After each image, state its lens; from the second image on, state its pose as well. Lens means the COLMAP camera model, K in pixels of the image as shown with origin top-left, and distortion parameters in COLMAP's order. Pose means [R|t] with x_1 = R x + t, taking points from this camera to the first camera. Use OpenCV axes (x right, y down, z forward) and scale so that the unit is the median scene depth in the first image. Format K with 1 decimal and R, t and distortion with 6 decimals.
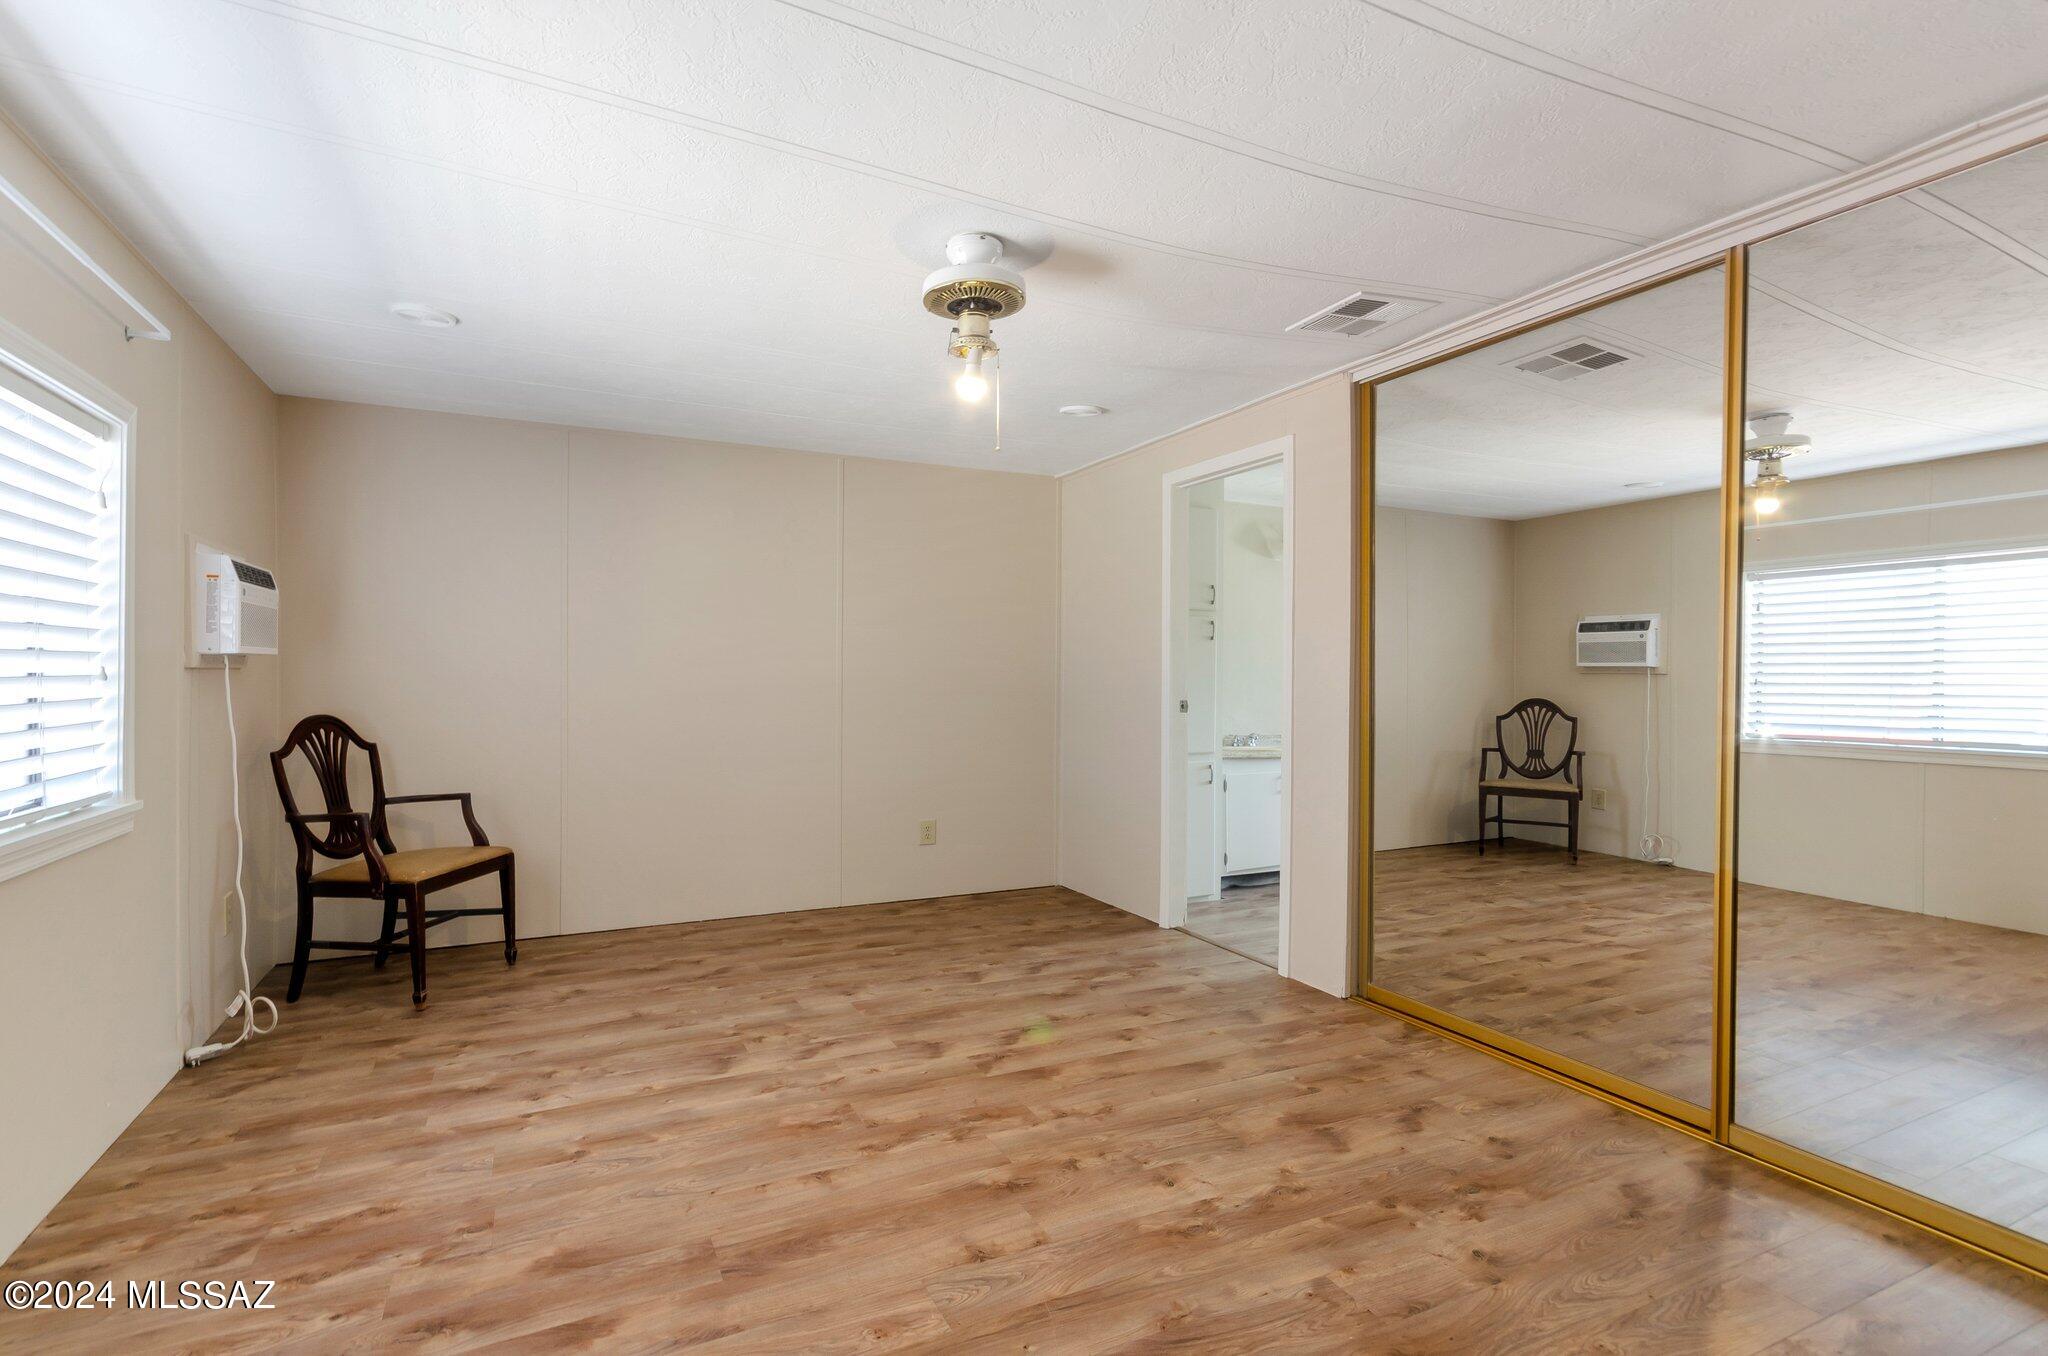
lens RADIAL K [[960.7, 0, 1017.6], [0, 960.7, 680.8], [0, 0, 1]] dist [0.002778, -0.000511]
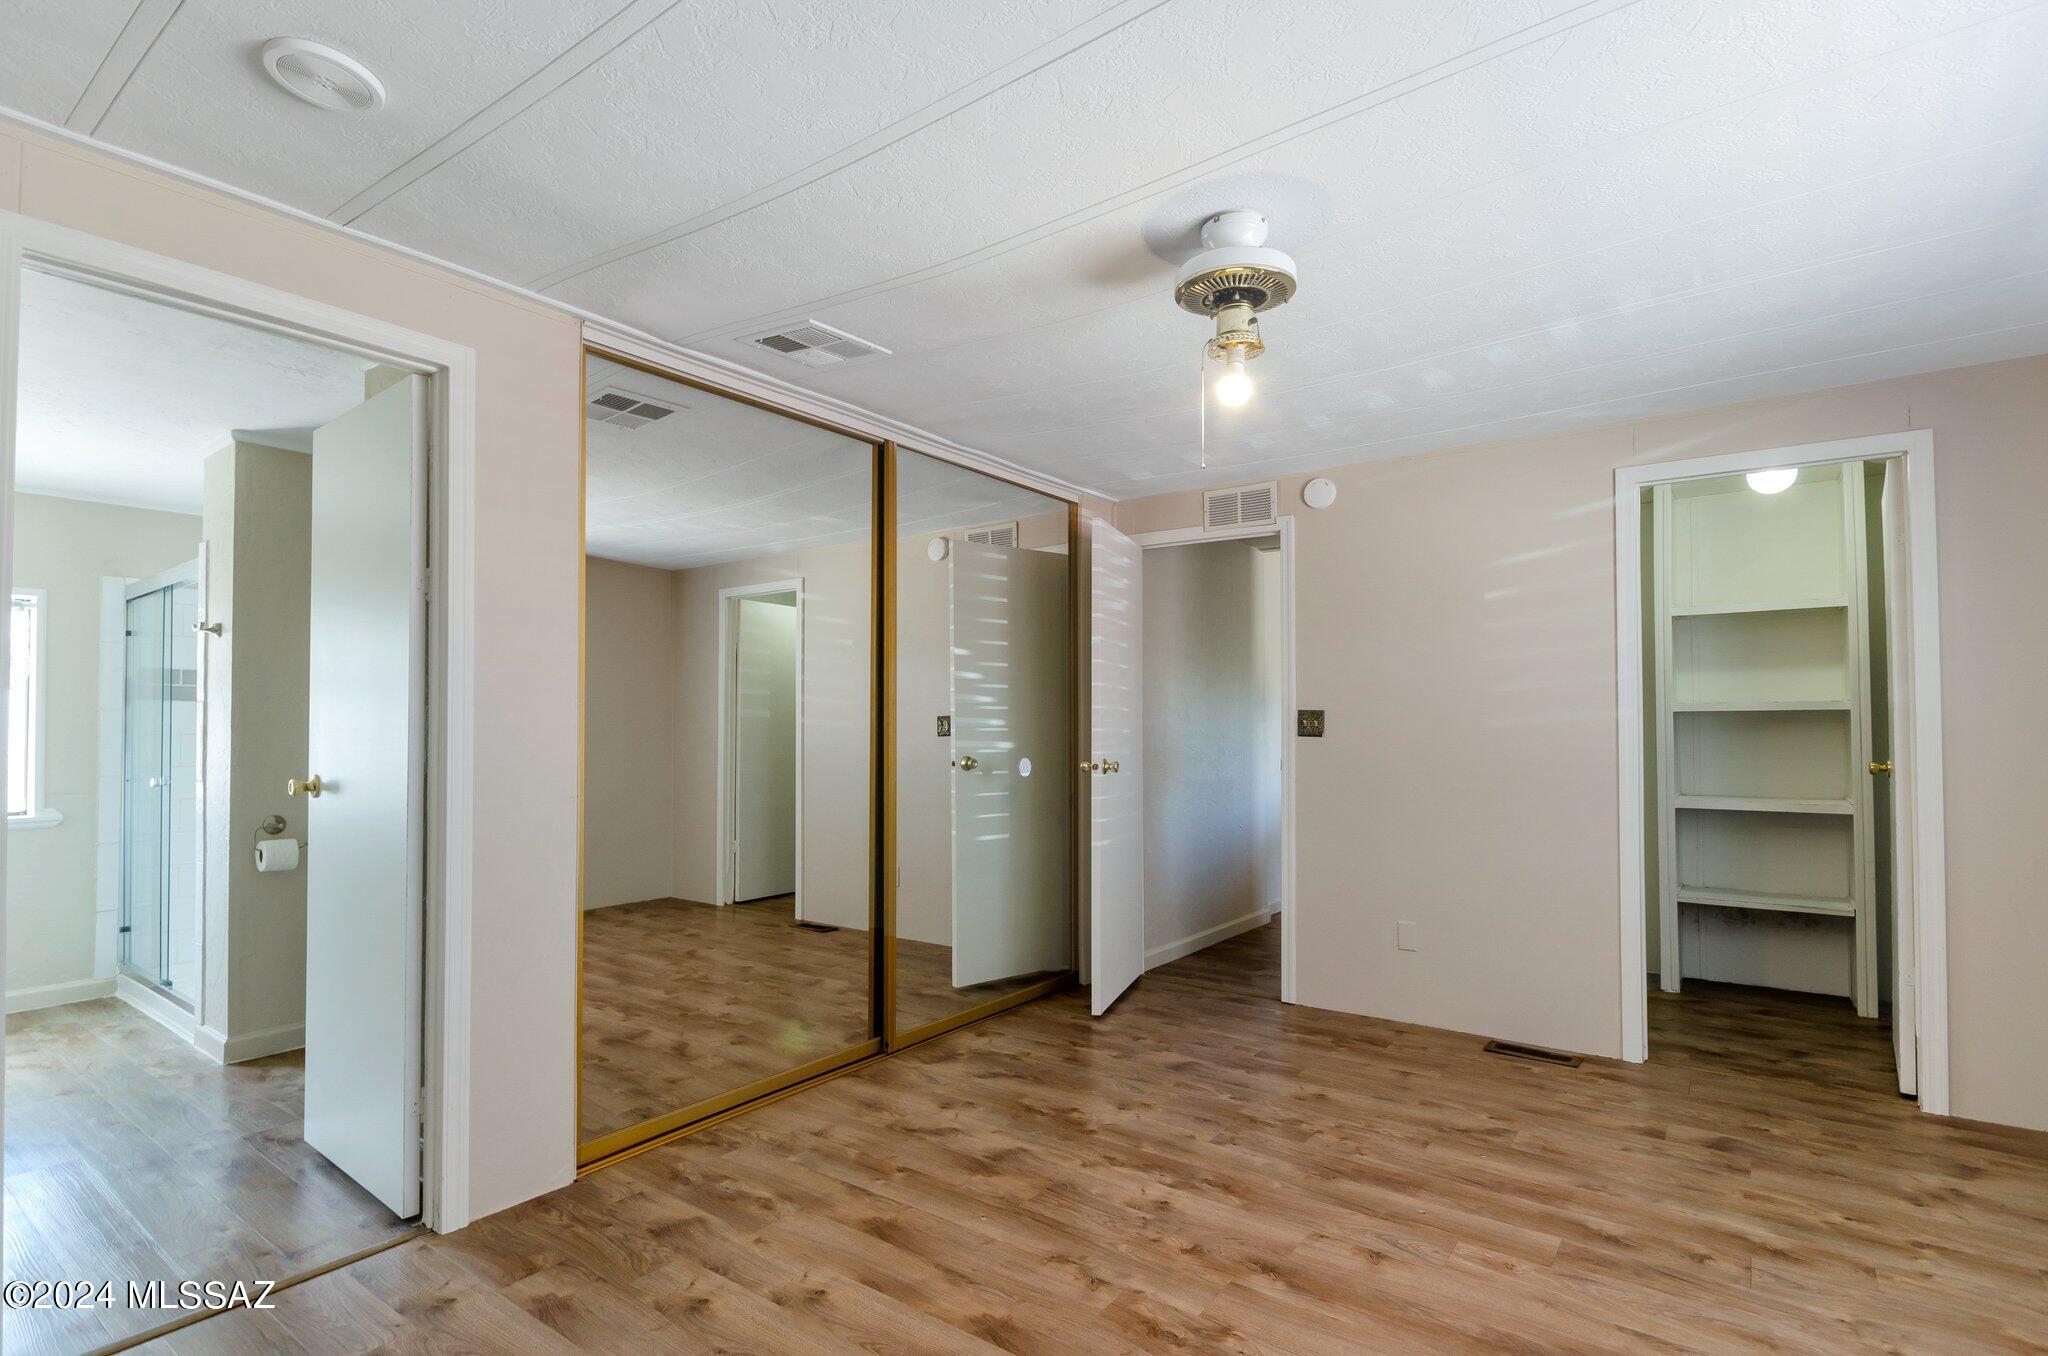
lens RADIAL K [[963.5, 0, 1058.0], [0, 963.5, 713.1], [0, 0, 1]] dist [-0.013811, -0.000010]
pose [[-0.468635, 0.016908, 0.883230, -0.650119], [0.005831, 0.999854, -0.016046, -0.008733], [-0.883372, -0.002370, -0.468666, 1.404051]]
